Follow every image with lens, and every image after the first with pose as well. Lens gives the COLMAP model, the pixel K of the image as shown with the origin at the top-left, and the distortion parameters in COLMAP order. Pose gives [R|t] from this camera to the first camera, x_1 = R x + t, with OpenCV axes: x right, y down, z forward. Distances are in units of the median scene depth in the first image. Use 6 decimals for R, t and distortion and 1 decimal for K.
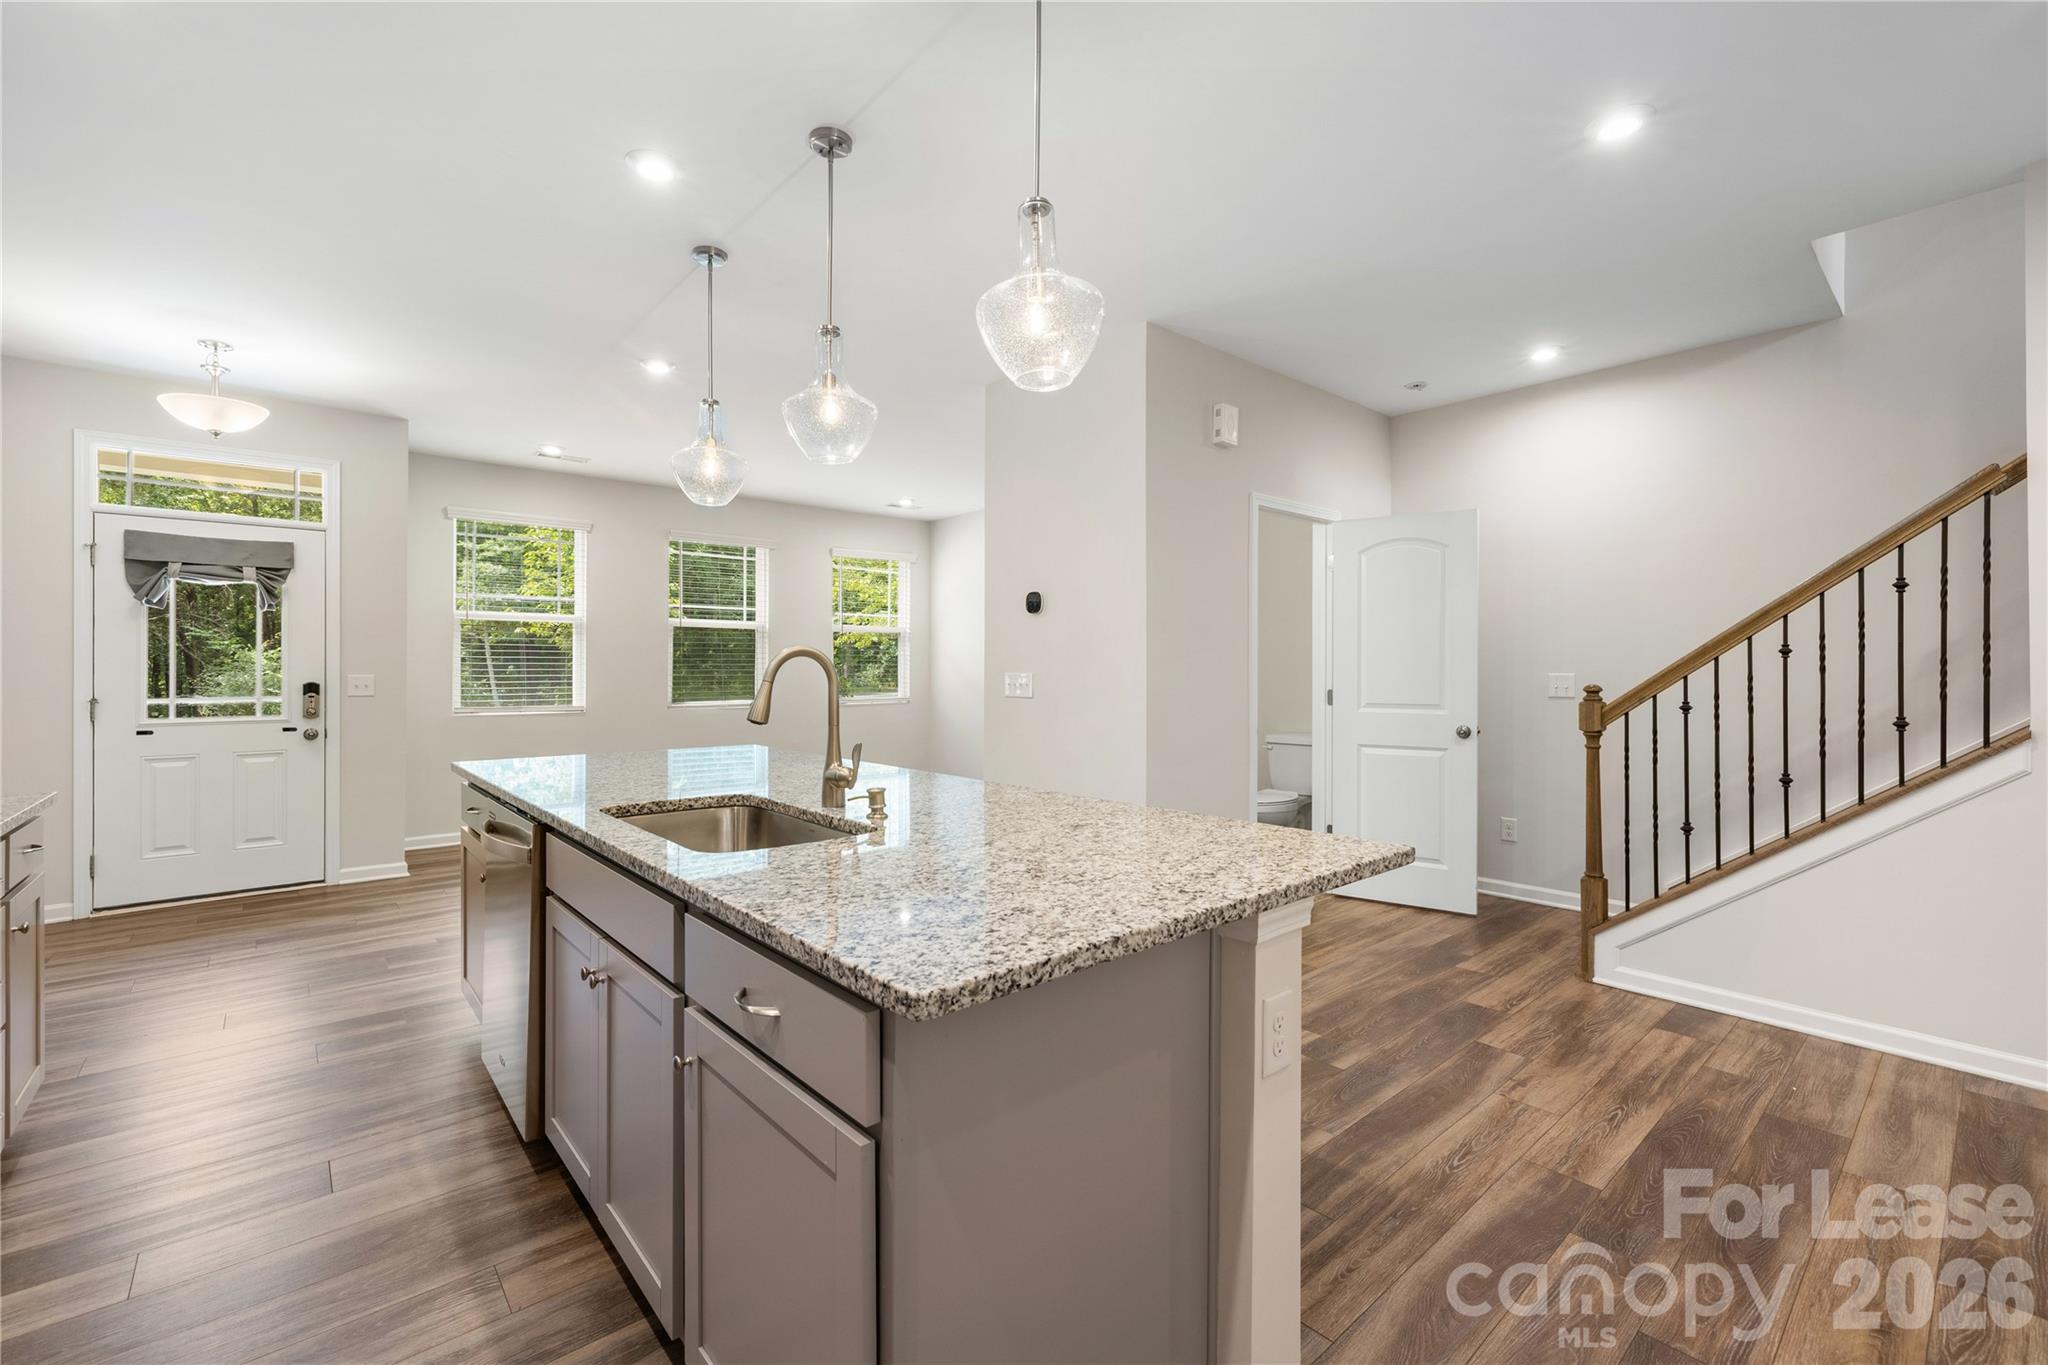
lens RADIAL K [[855.6, 0, 1026.8], [0, 855.6, 672.3], [0, 0, 1]] dist [0.001059, -0.000617]
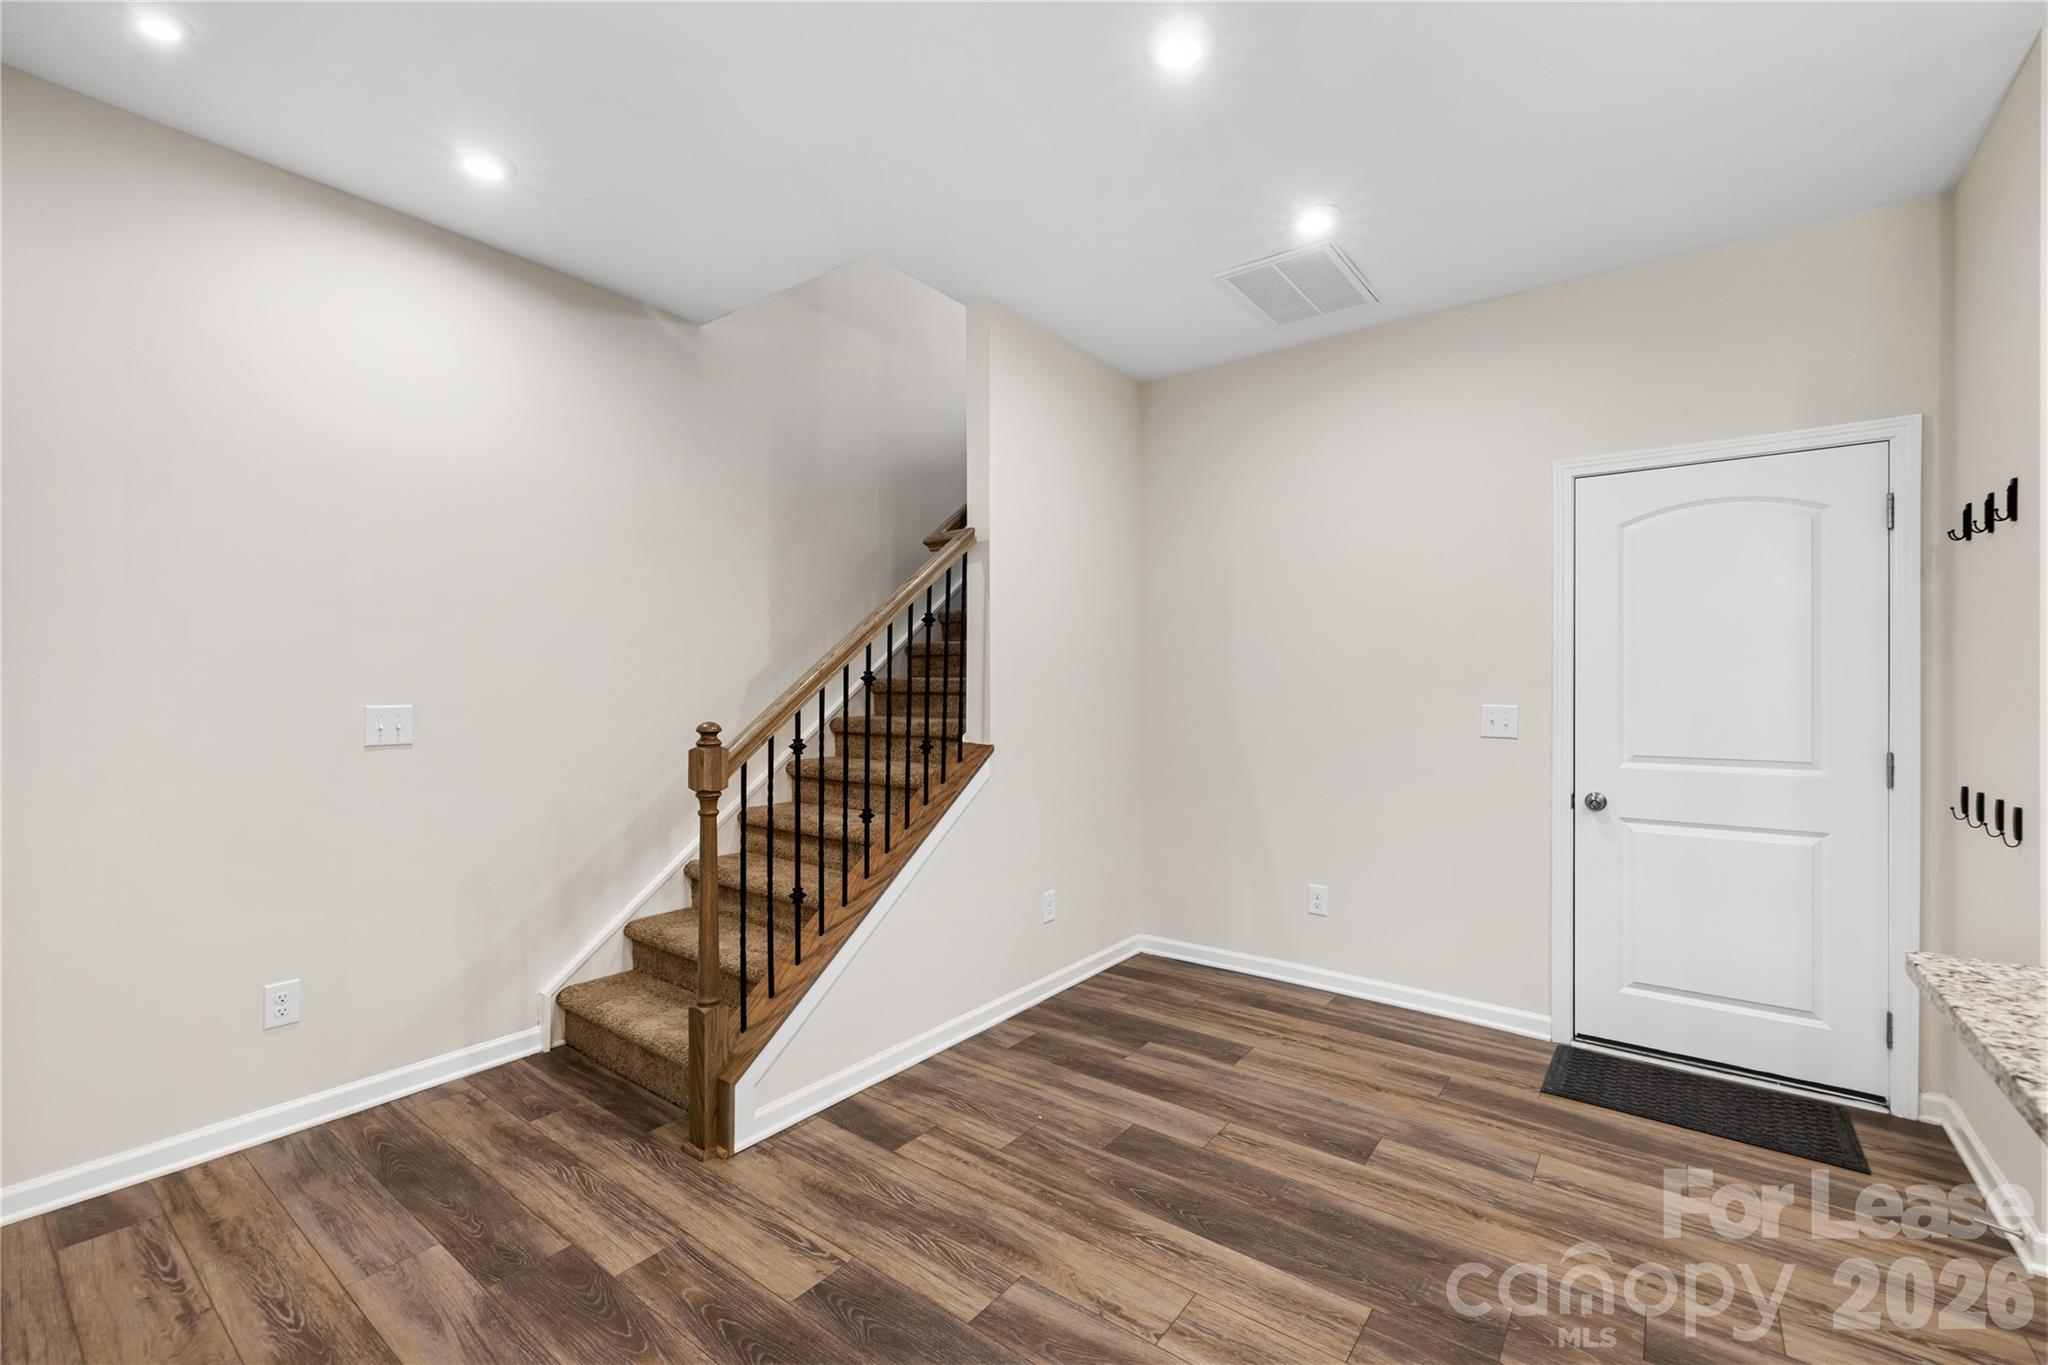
lens RADIAL K [[855.6, 0, 1027.6], [0, 855.6, 680.1], [0, 0, 1]] dist [0.001059, -0.000617]
pose [[-0.206216, 0.005731, 0.978490, -0.070920], [0.000712, 0.999983, -0.005707, -0.017592], [-0.978506, -0.000480, -0.206217, 1.003361]]
